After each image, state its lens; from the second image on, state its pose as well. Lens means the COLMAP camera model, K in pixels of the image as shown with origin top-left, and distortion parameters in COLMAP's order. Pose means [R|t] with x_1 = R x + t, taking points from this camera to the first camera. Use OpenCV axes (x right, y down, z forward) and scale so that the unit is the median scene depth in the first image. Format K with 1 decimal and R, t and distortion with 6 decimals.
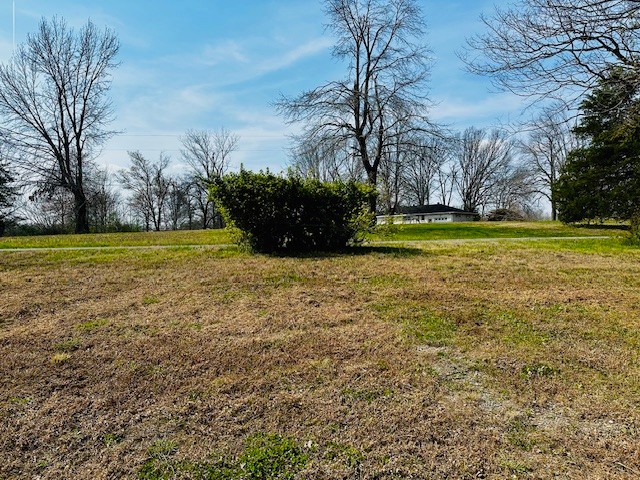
lens RADIAL K [[445.2, 0, 317.5], [0, 445.2, 228.5], [0, 0, 1]] dist [0.057649, -0.073206]
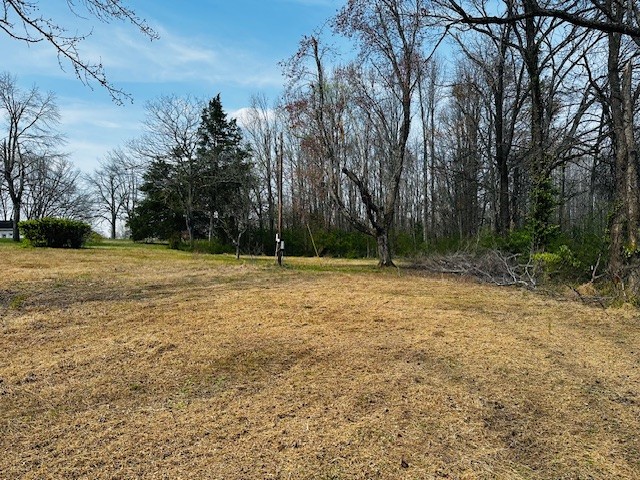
lens RADIAL K [[445.2, 0, 328.1], [0, 445.2, 242.3], [0, 0, 1]] dist [0.057649, -0.073206]
pose [[0.566395, 0.020586, 0.823877, -0.184393], [-0.013460, 0.999786, -0.015728, 0.004598], [-0.824024, -0.002182, 0.566551, -0.245961]]
